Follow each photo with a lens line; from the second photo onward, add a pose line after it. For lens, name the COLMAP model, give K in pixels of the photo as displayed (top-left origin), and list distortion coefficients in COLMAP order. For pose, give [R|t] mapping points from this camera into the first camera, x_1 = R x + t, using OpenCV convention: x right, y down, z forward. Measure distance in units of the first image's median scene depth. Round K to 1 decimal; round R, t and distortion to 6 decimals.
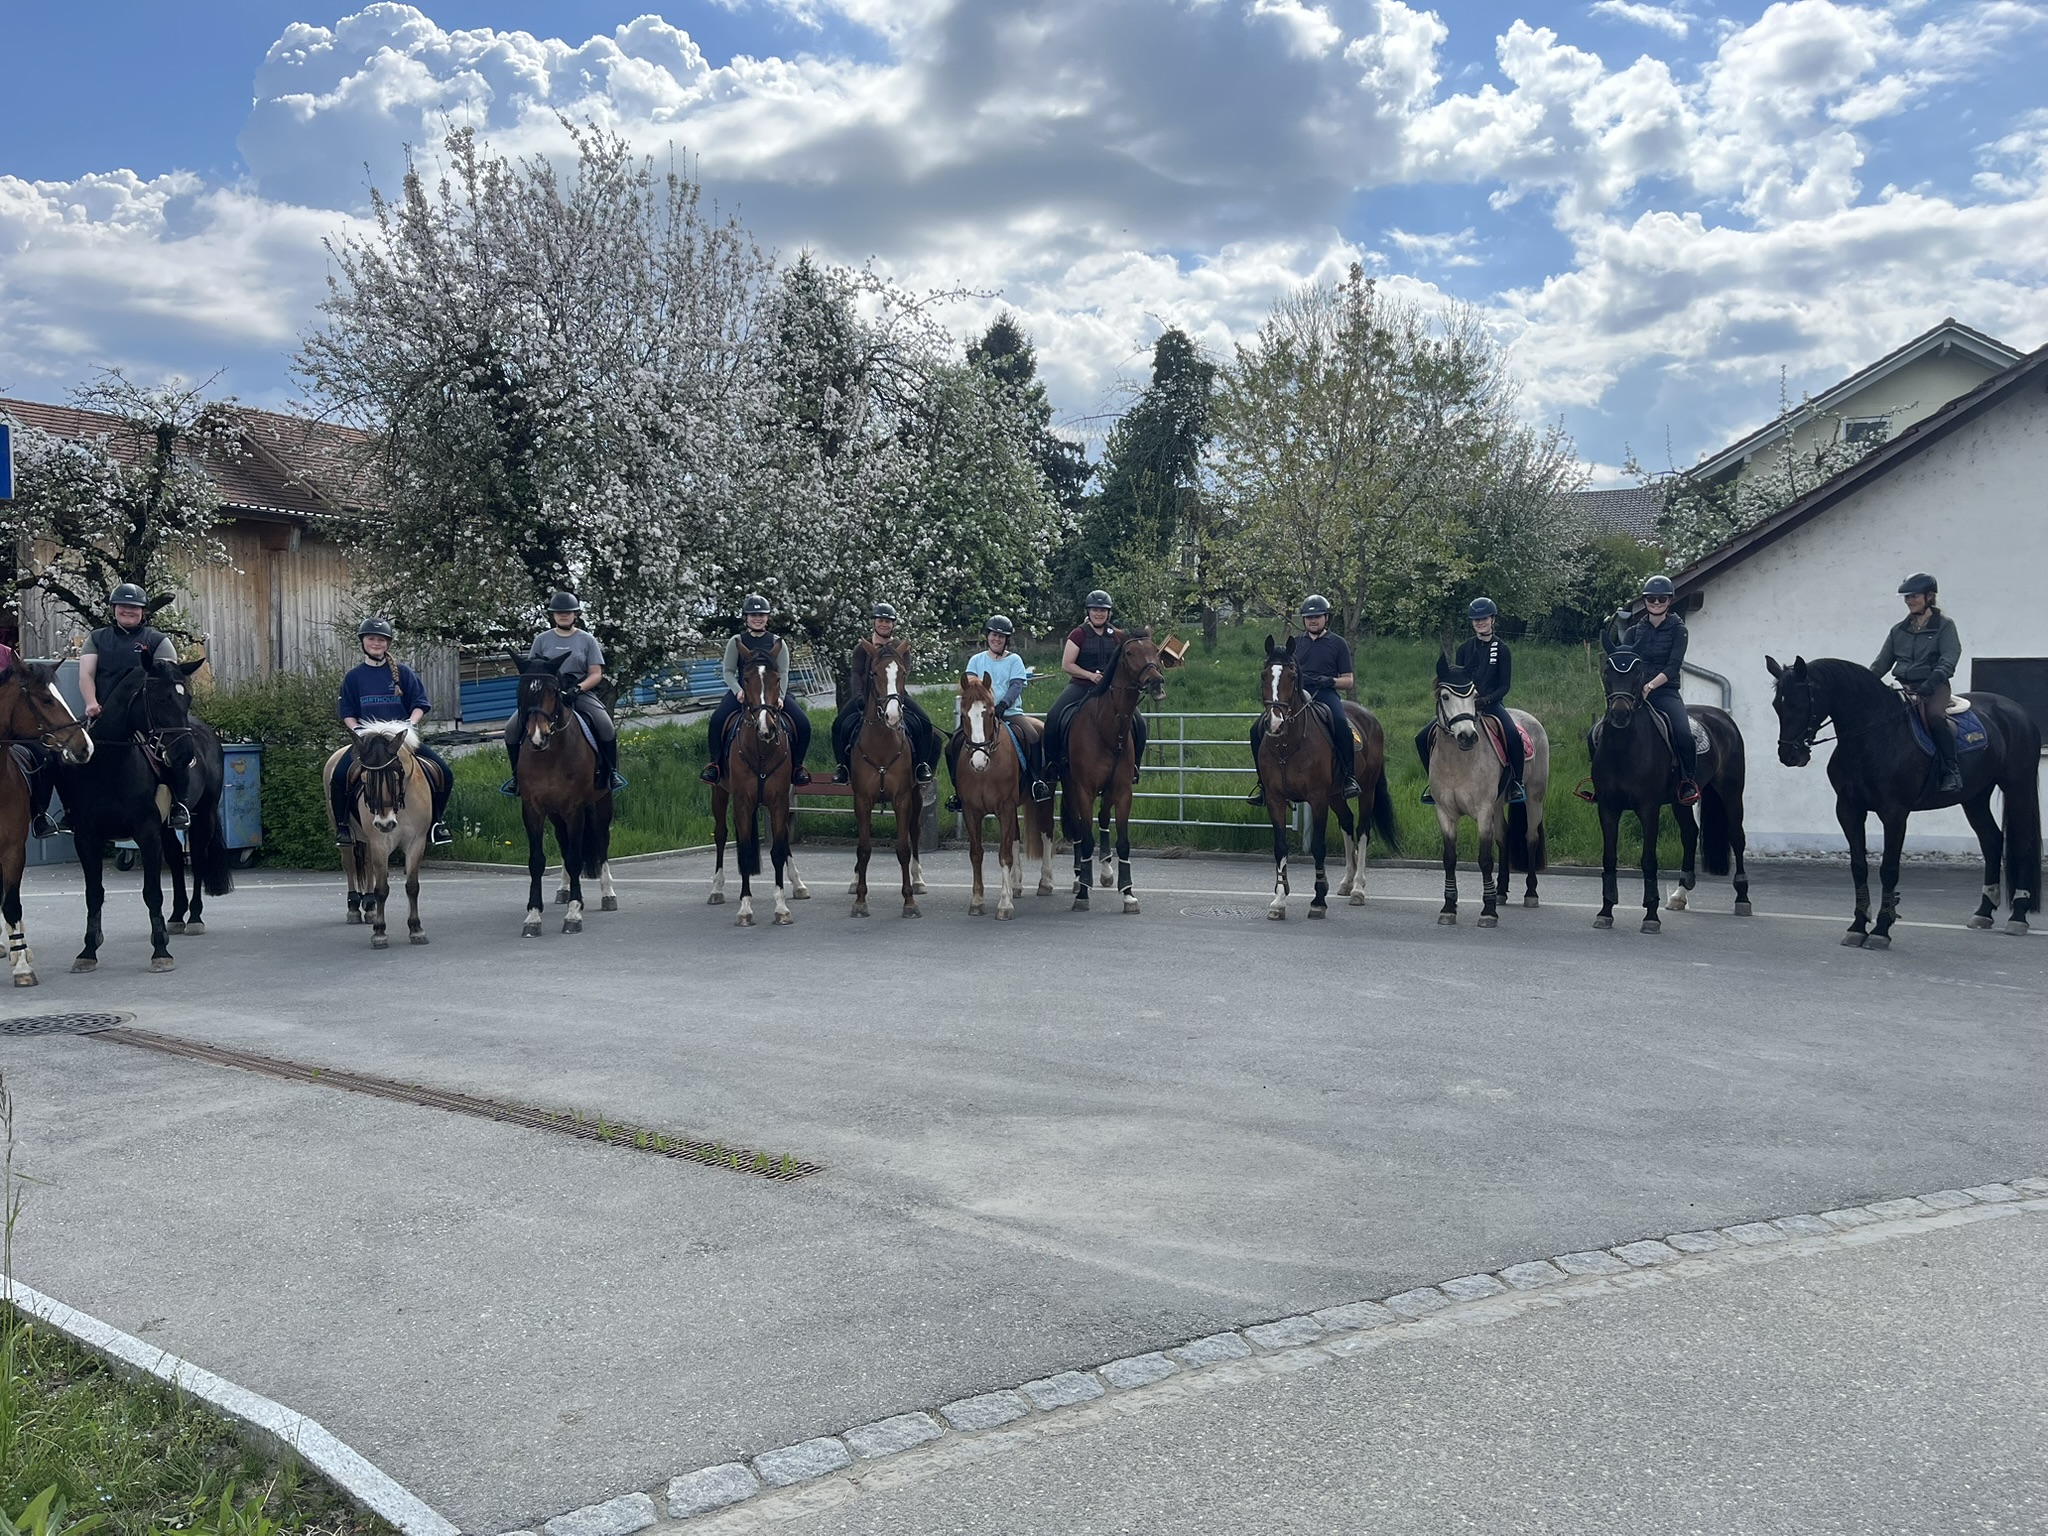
lens RADIAL K [[1559.0, 0, 1025.5], [0, 1559.0, 785.3], [0, 0, 1]] dist [0.037895, -0.053927]
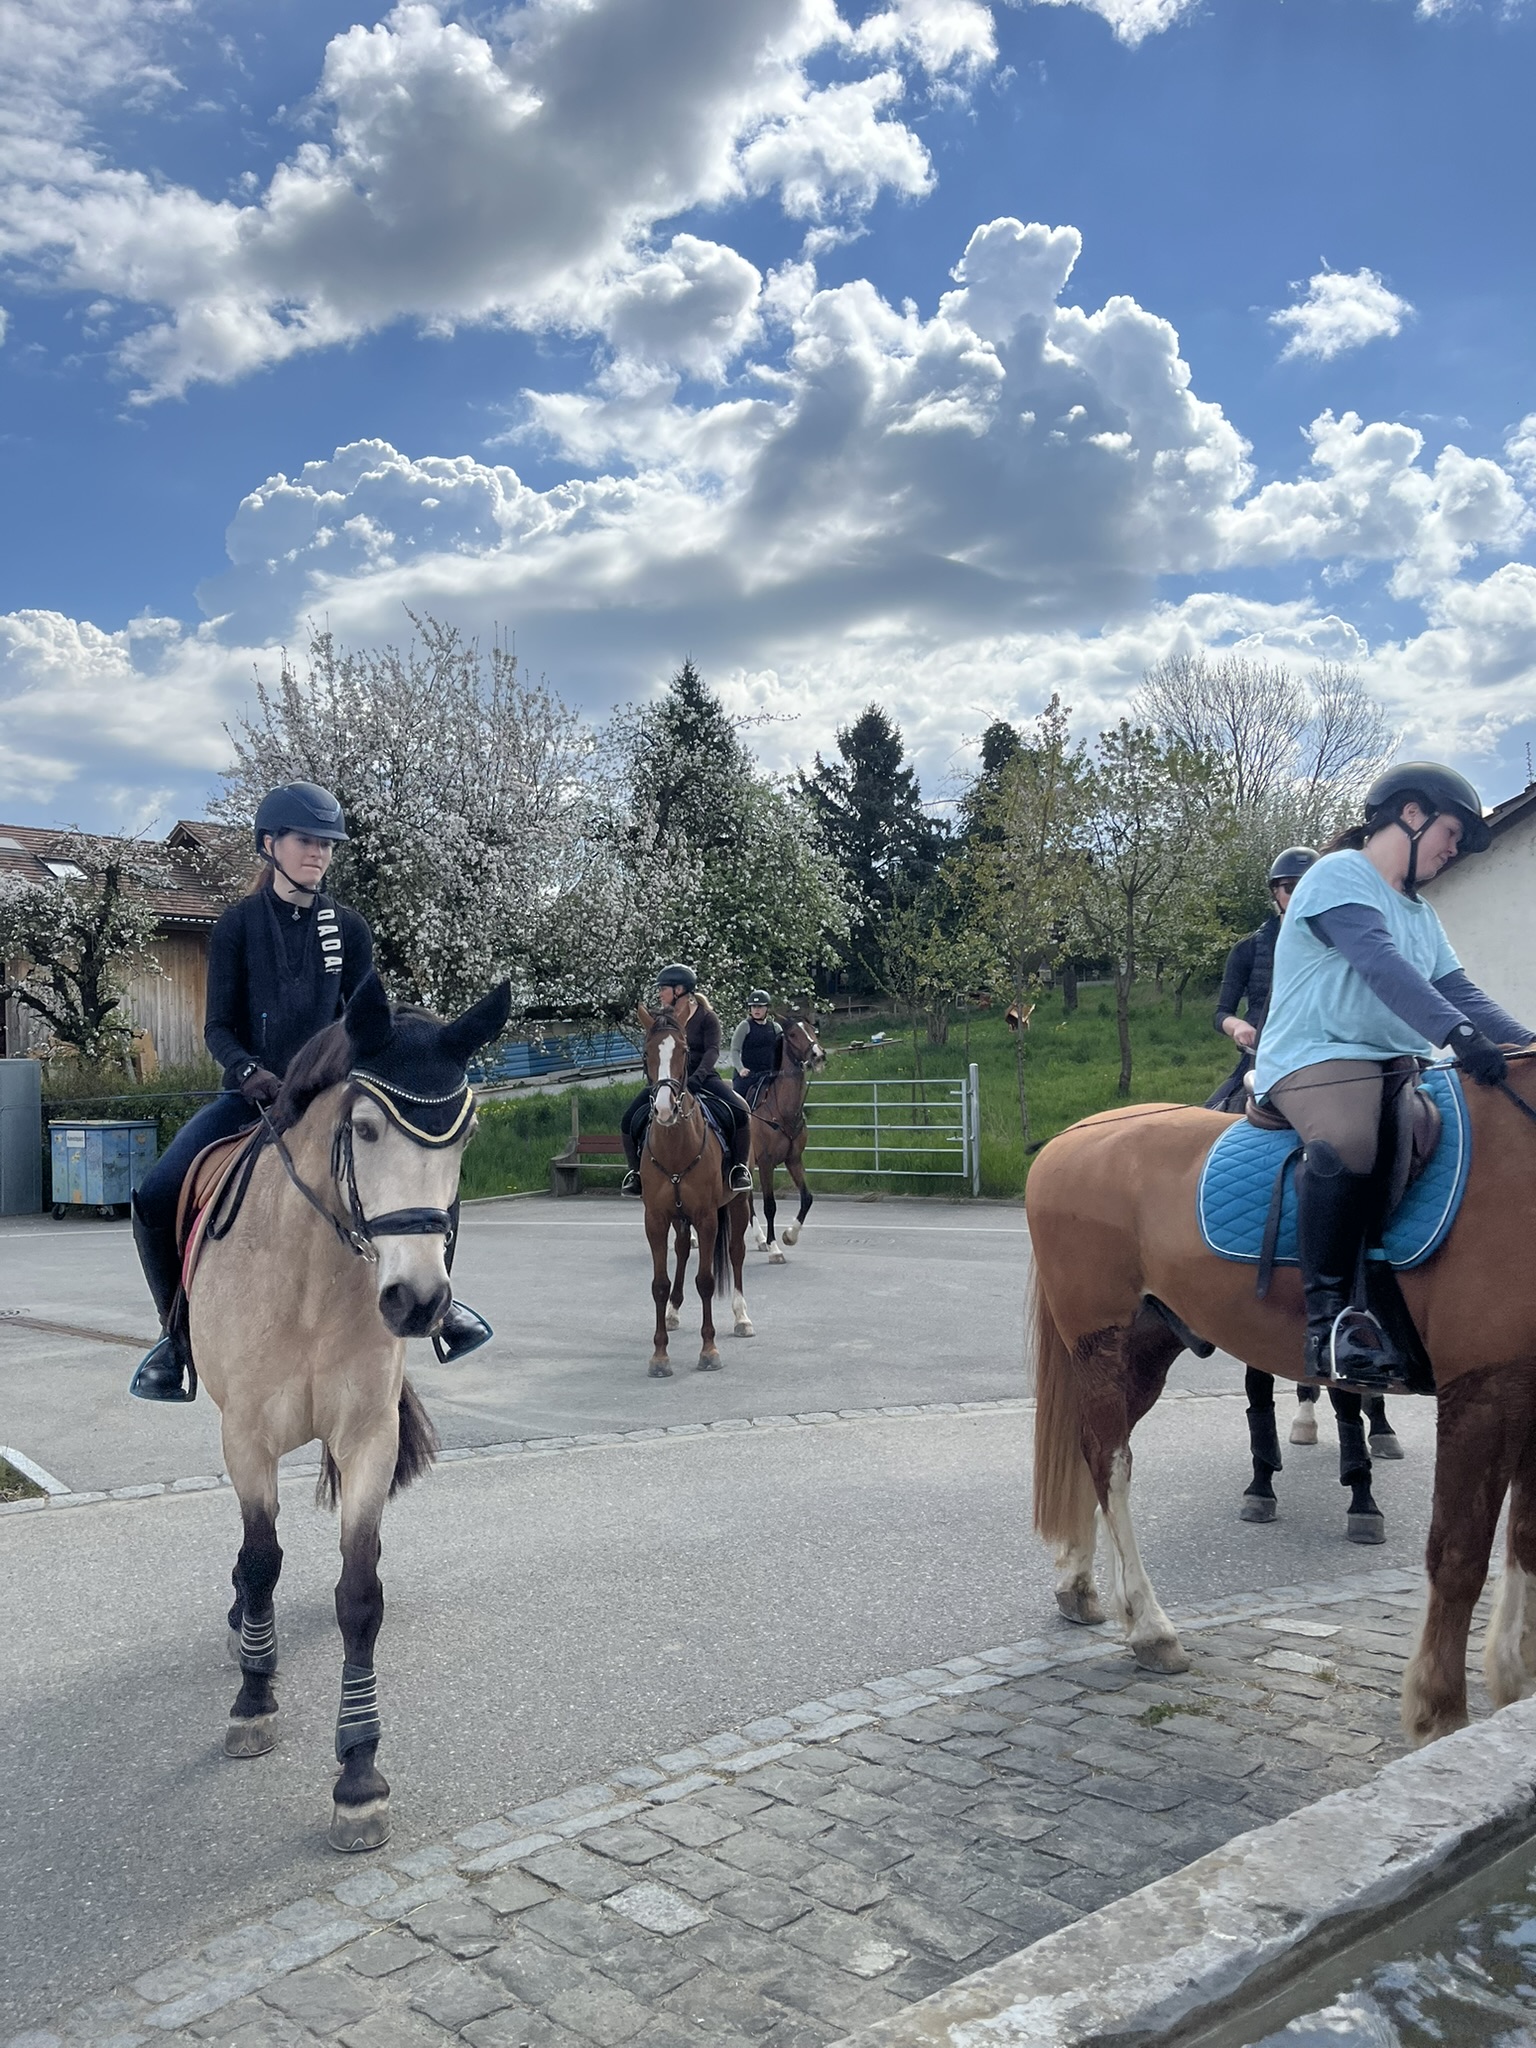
lens RADIAL K [[1559.0, 0, 741.5], [0, 1559.0, 1038.1], [0, 0, 1]] dist [0.037895, -0.053927]
pose [[0.989244, -0.025200, -0.144088, 0.068581], [0.015210, 0.997429, -0.070022, 0.001430], [0.145482, 0.067077, 0.987084, -0.082743]]
